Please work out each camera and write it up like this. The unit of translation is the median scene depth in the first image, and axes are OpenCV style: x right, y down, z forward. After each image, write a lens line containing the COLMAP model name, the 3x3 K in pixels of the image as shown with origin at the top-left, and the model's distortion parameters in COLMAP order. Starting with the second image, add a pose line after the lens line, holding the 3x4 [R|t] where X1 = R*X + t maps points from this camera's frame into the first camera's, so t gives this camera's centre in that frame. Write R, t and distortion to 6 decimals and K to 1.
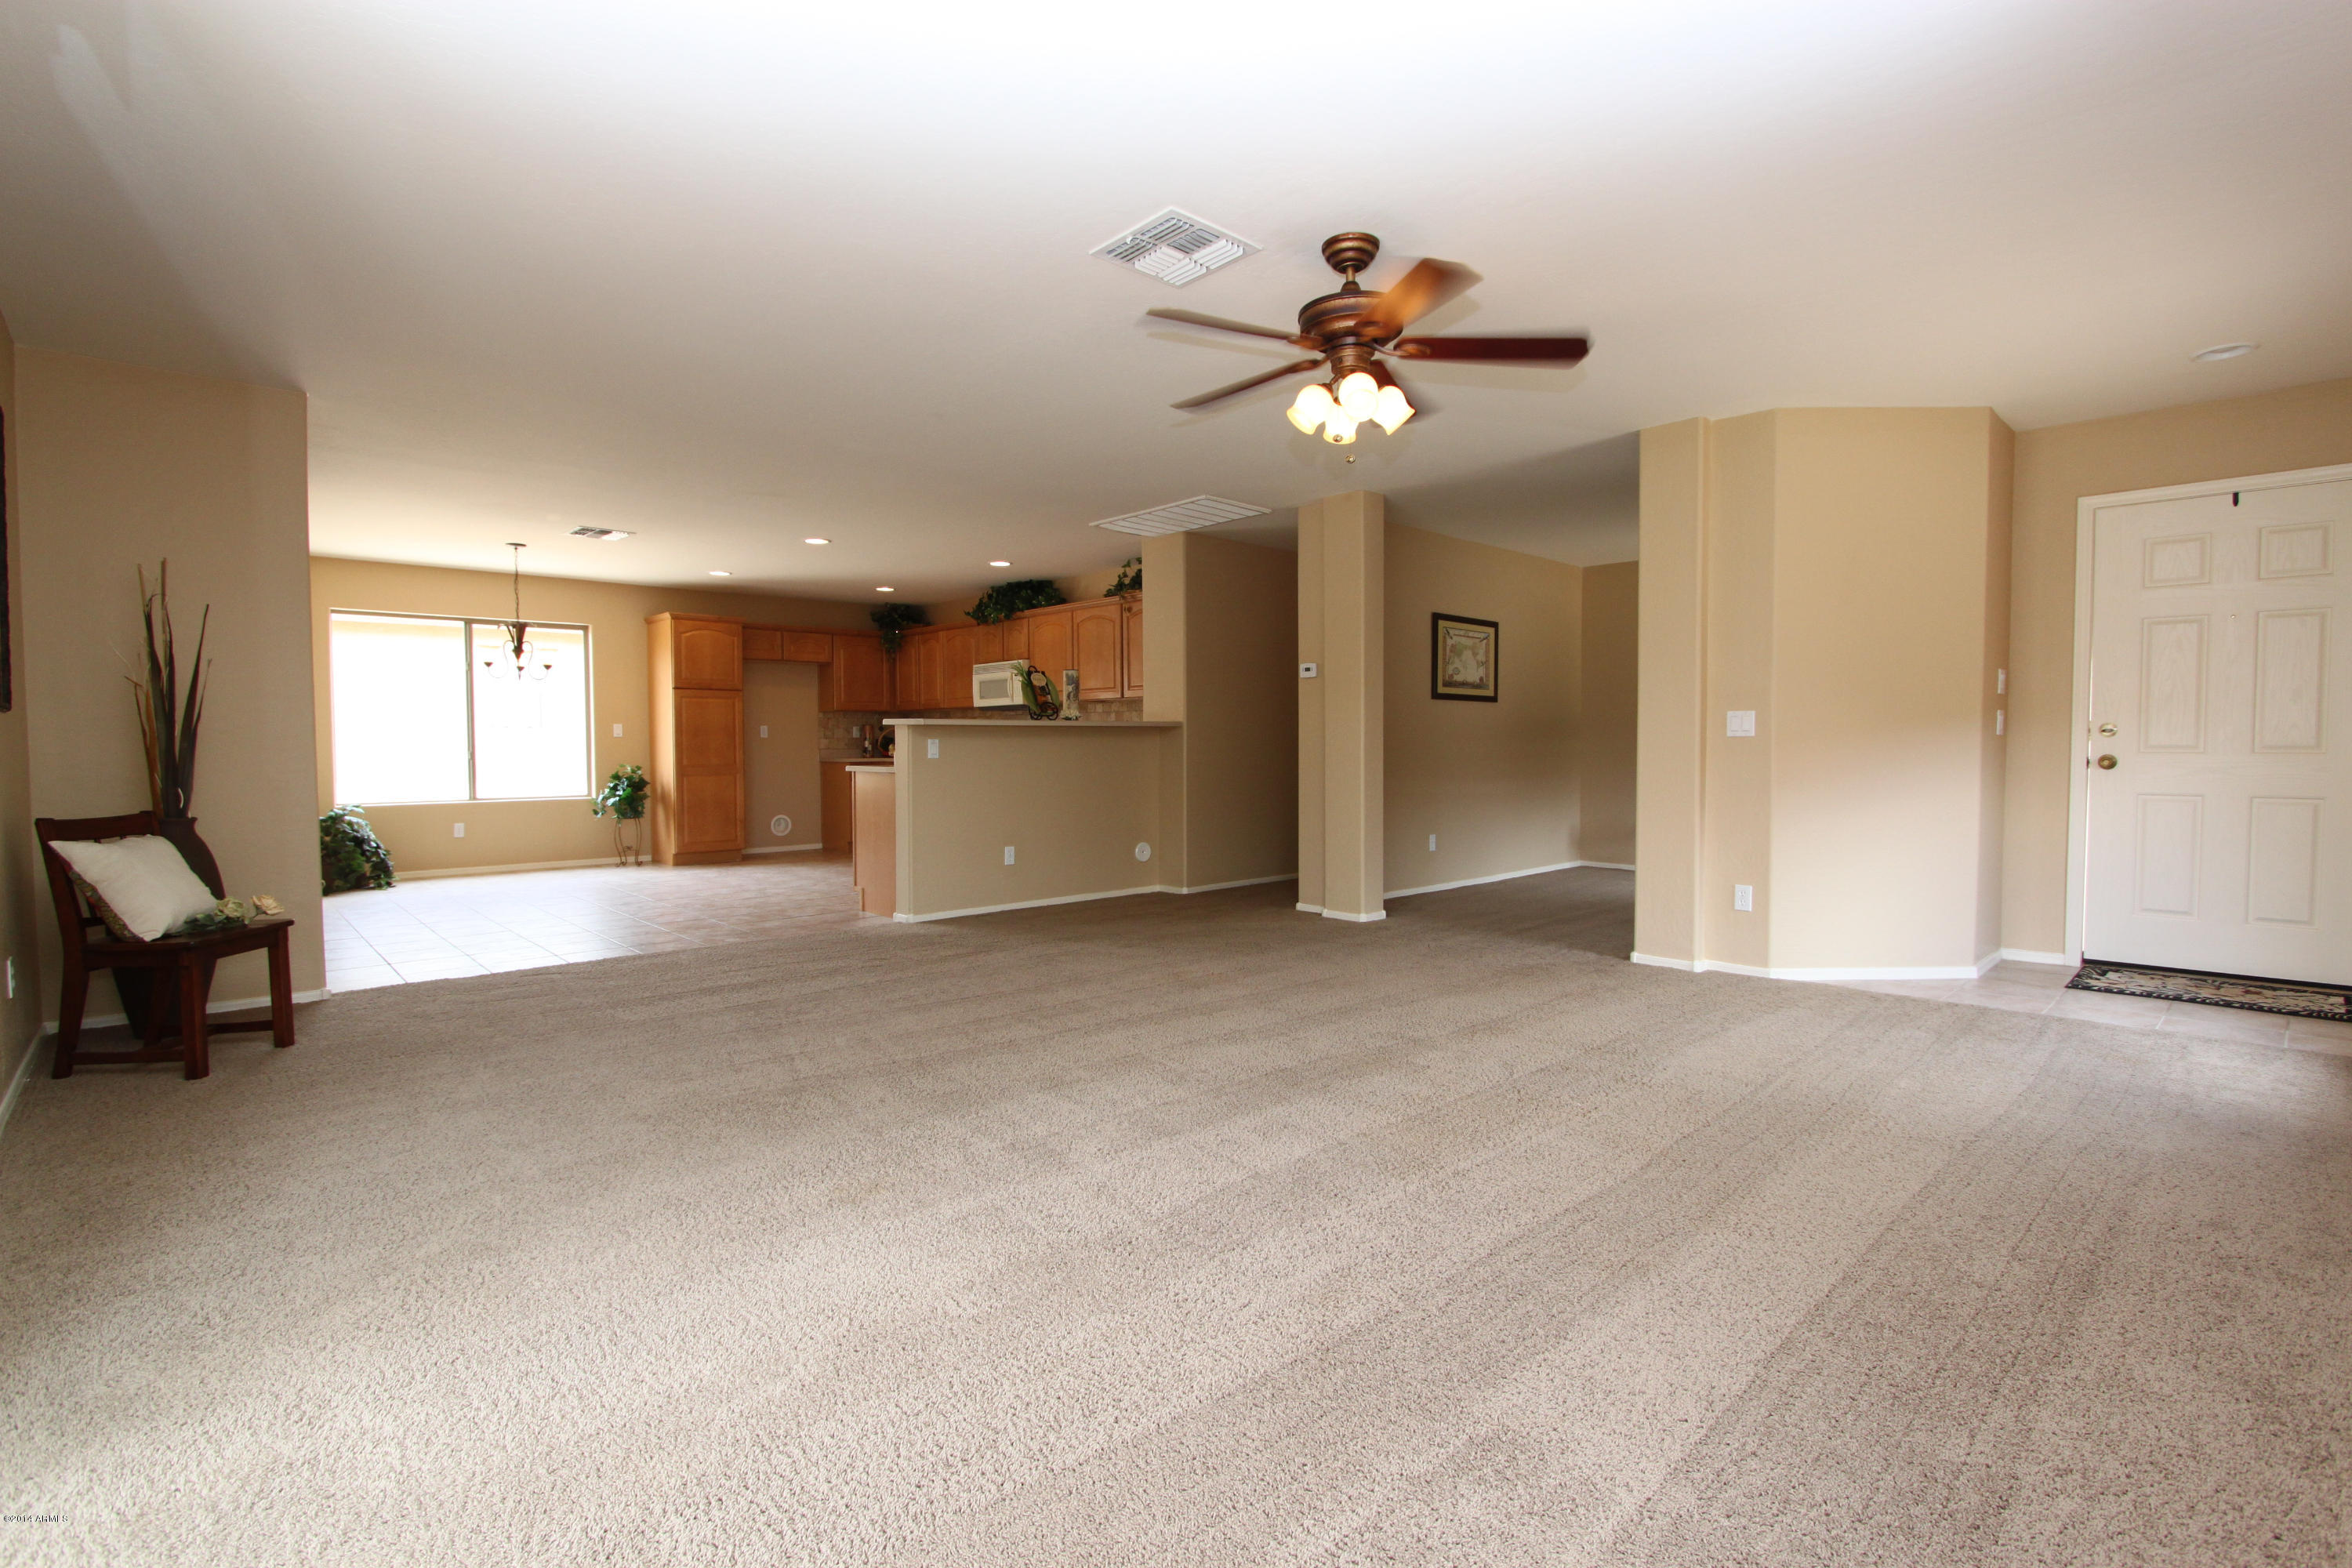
lens RADIAL K [[1081.1, 0, 1168.4], [0, 1081.1, 788.8], [0, 0, 1]] dist [-0.019320, 0.002505]
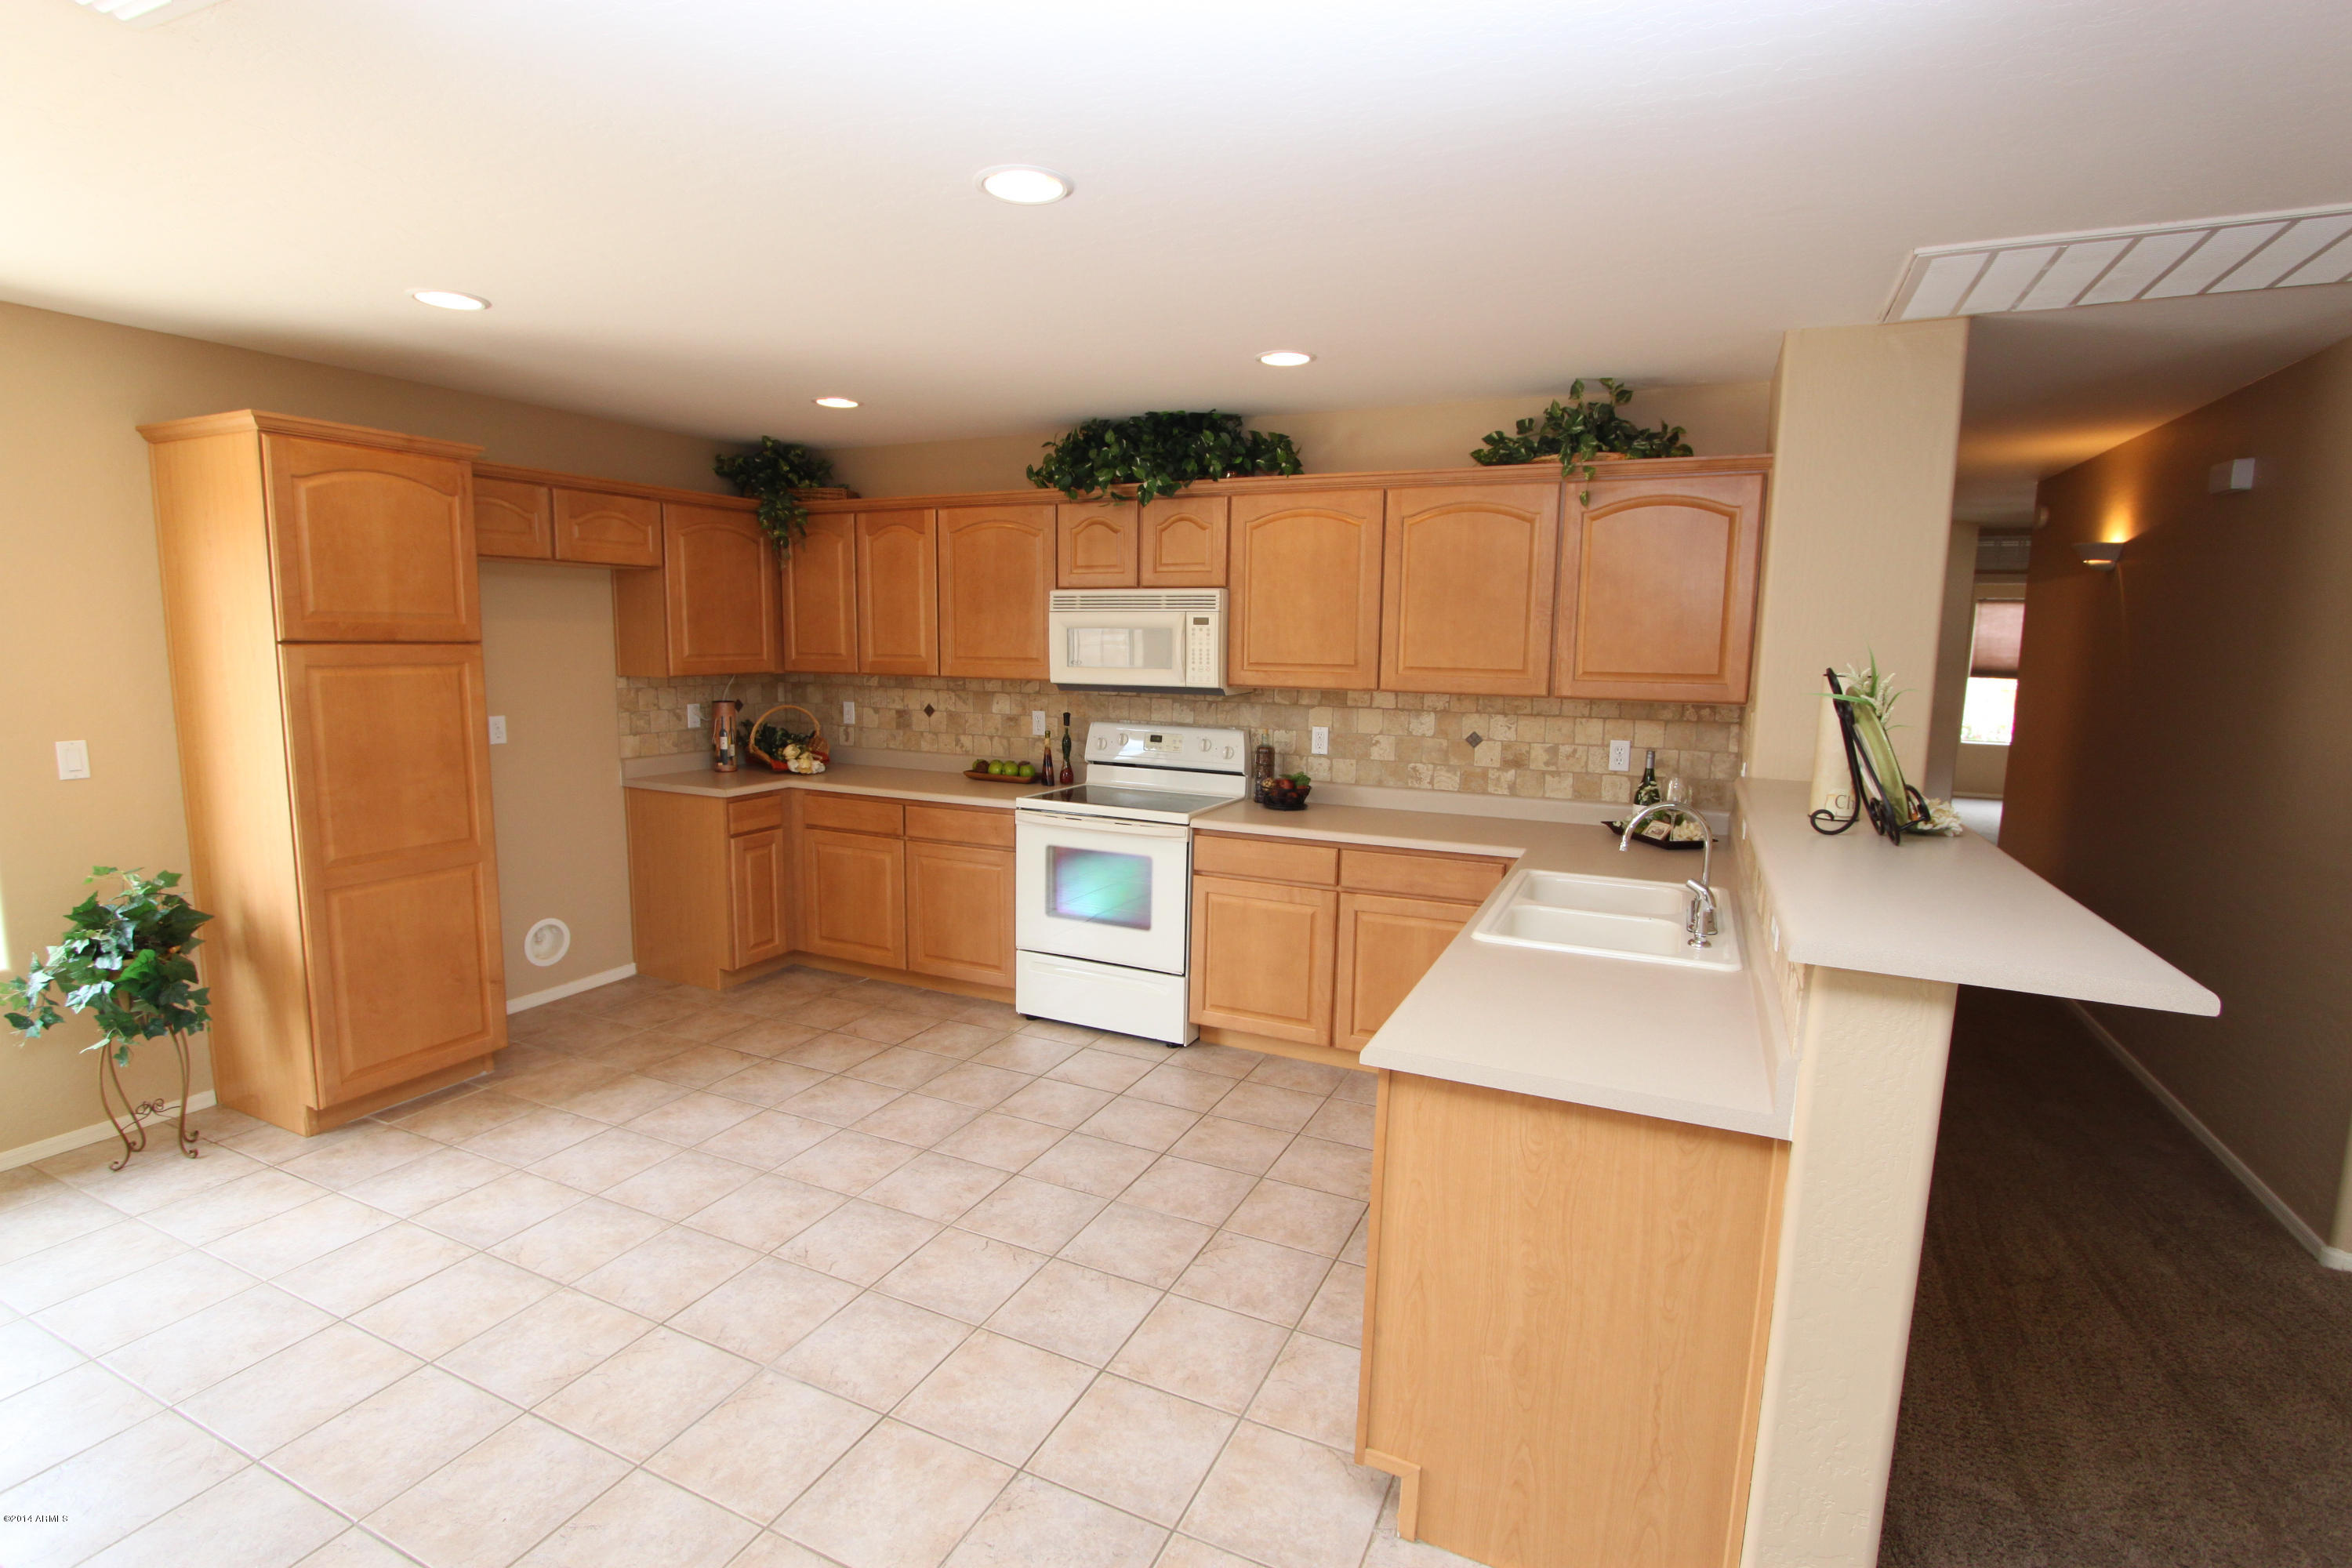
lens RADIAL K [[1081.1, 0, 1126.2], [0, 1081.1, 779.0], [0, 0, 1]] dist [-0.019320, 0.002505]
pose [[0.928437, -0.034913, 0.369845, -0.332701], [-0.002772, 0.994895, 0.100874, -0.083971], [-0.371478, -0.094681, 0.923601, 0.577227]]
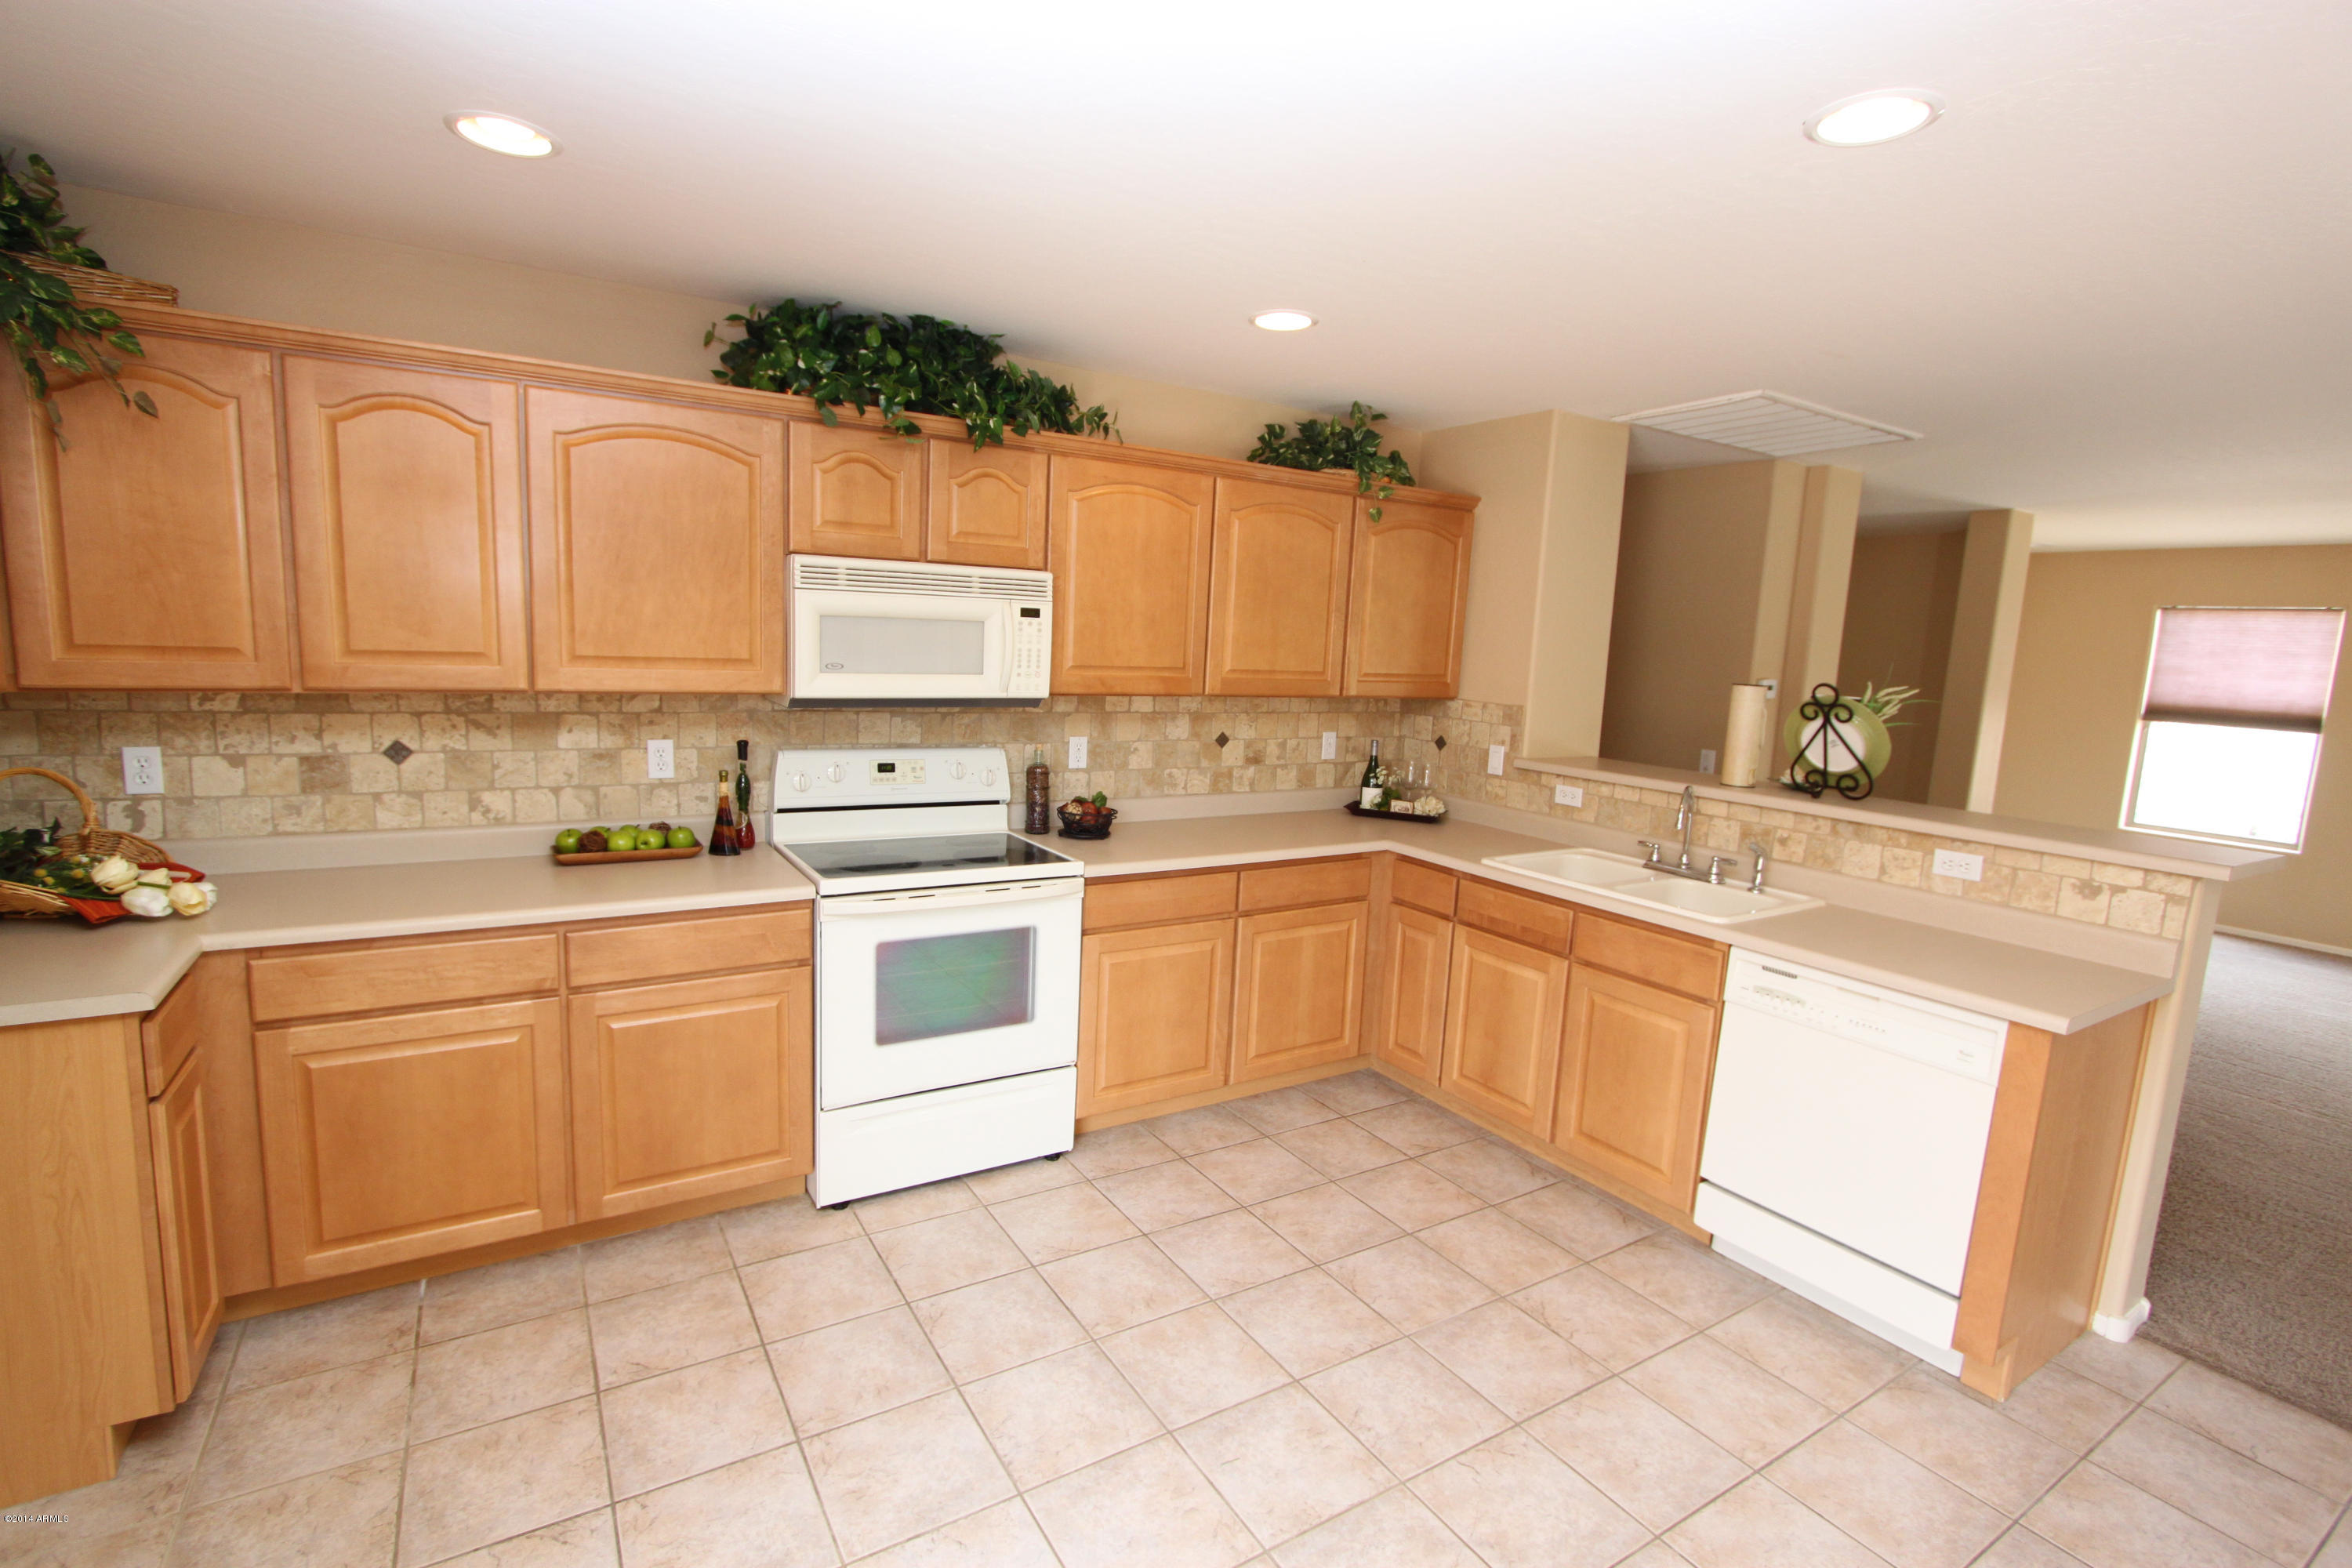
lens RADIAL K [[1081.1, 0, 1161.6], [0, 1081.1, 789.0], [0, 0, 1]] dist [-0.019320, 0.002505]
pose [[0.188062, -0.129092, 0.973636, -0.470715], [-0.010195, 0.991014, 0.133365, -0.094427], [-0.982104, -0.035007, 0.185056, 0.873782]]
